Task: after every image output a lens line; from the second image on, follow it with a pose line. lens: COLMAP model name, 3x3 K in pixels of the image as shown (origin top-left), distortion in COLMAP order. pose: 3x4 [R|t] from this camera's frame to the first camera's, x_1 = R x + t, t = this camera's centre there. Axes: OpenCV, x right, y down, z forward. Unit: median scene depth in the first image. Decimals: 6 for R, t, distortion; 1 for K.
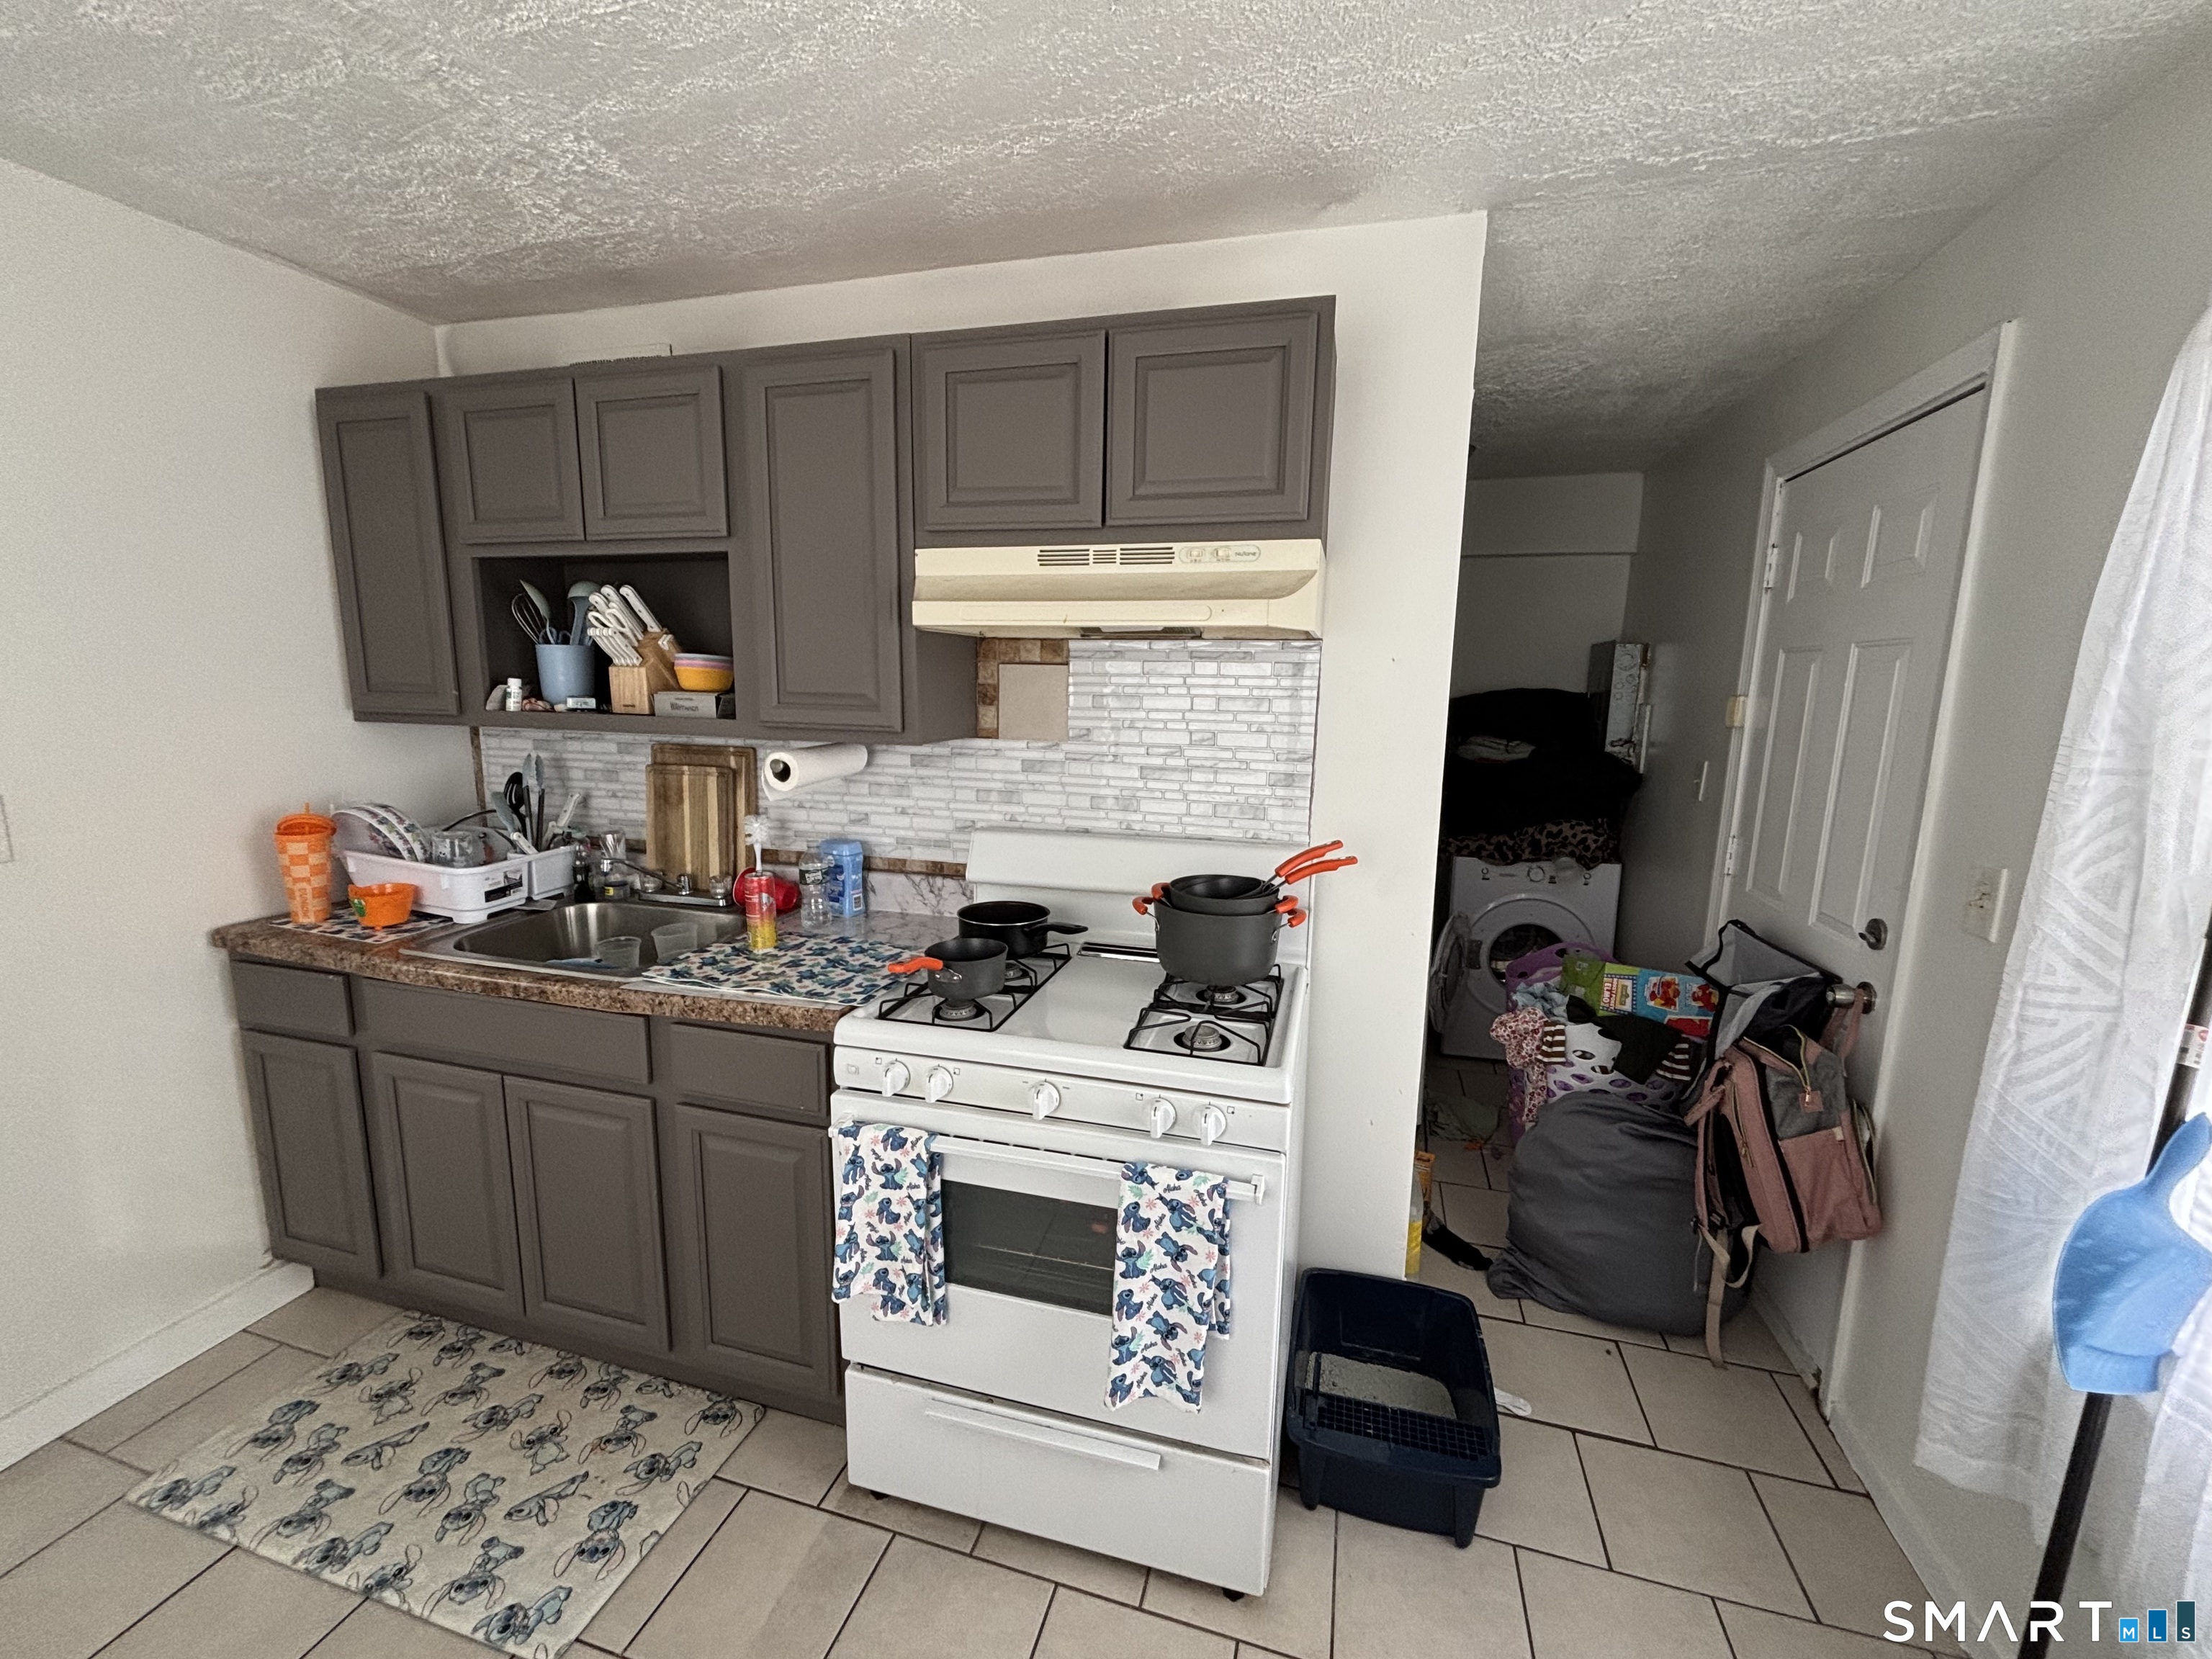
lens RADIAL K [[894.0, 0, 1106.9], [0, 894.0, 824.2], [0, 0, 1]] dist [-0.000876, 0.001275]
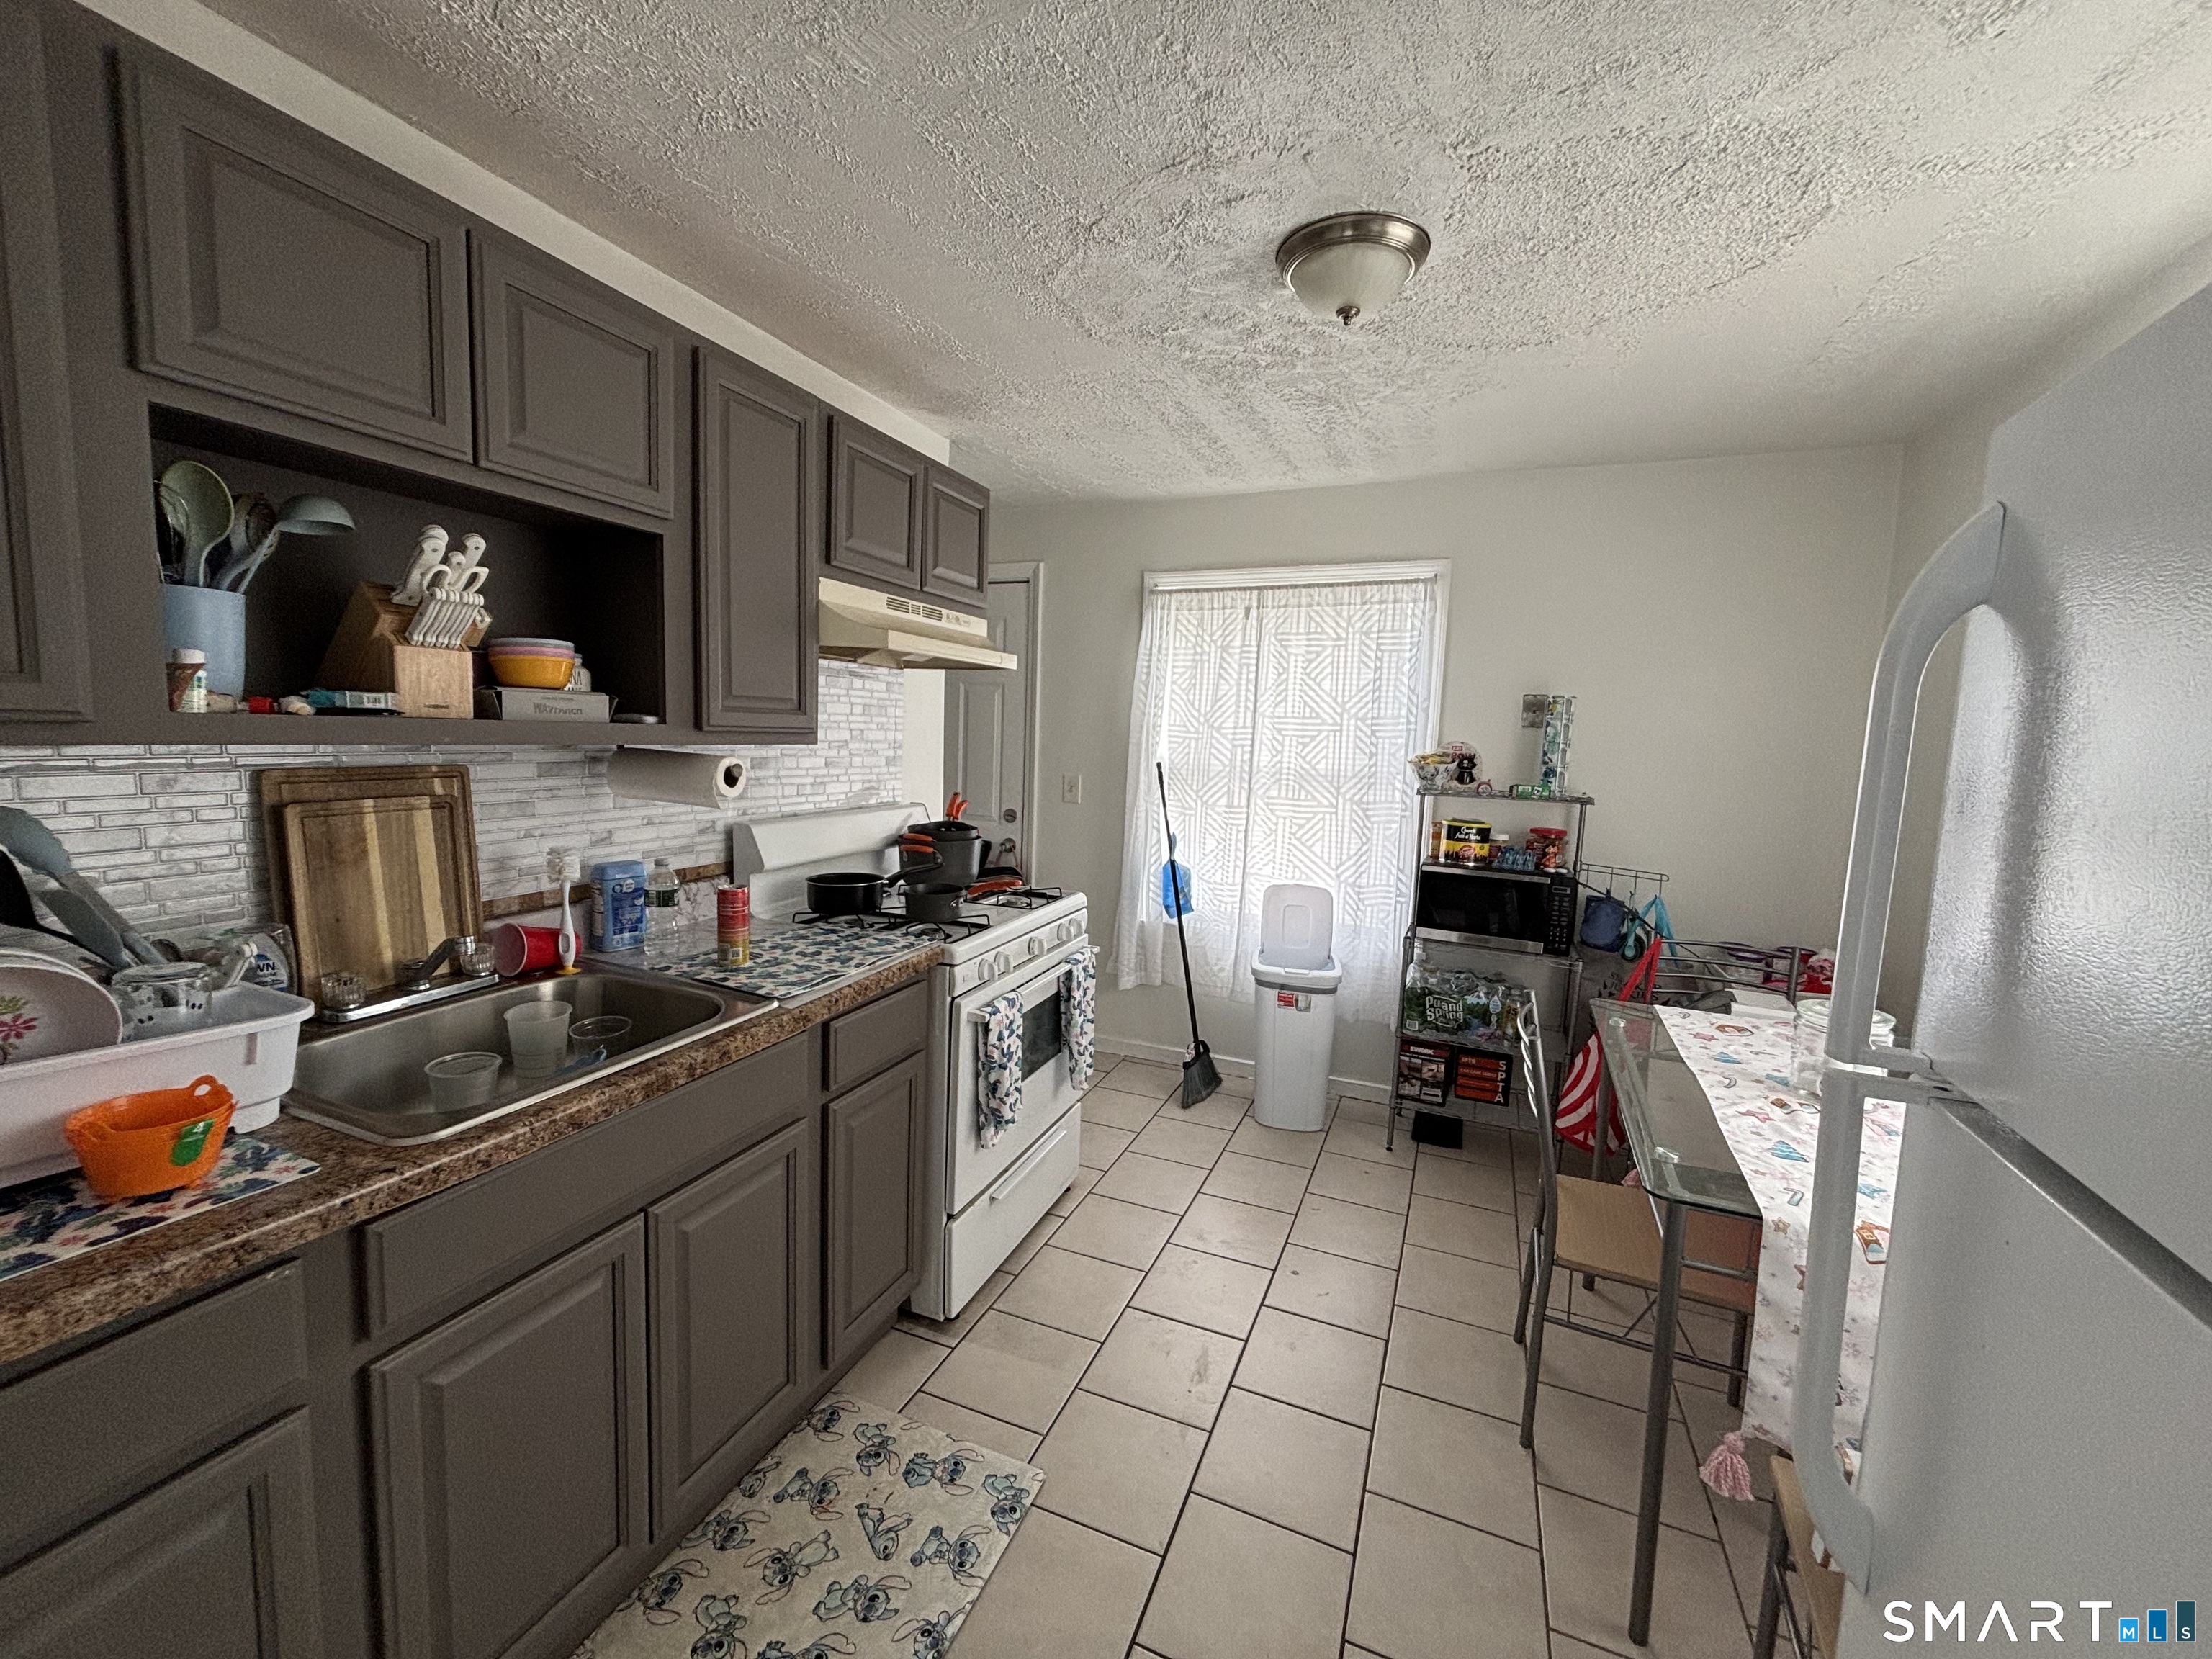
lens RADIAL K [[894.0, 0, 1114.3], [0, 894.0, 819.3], [0, 0, 1]] dist [-0.000876, 0.001275]
pose [[0.101756, -0.115659, 0.988063, -1.161207], [0.122042, 0.987167, 0.102986, -0.056854], [-0.987295, 0.110106, 0.114566, 0.438889]]
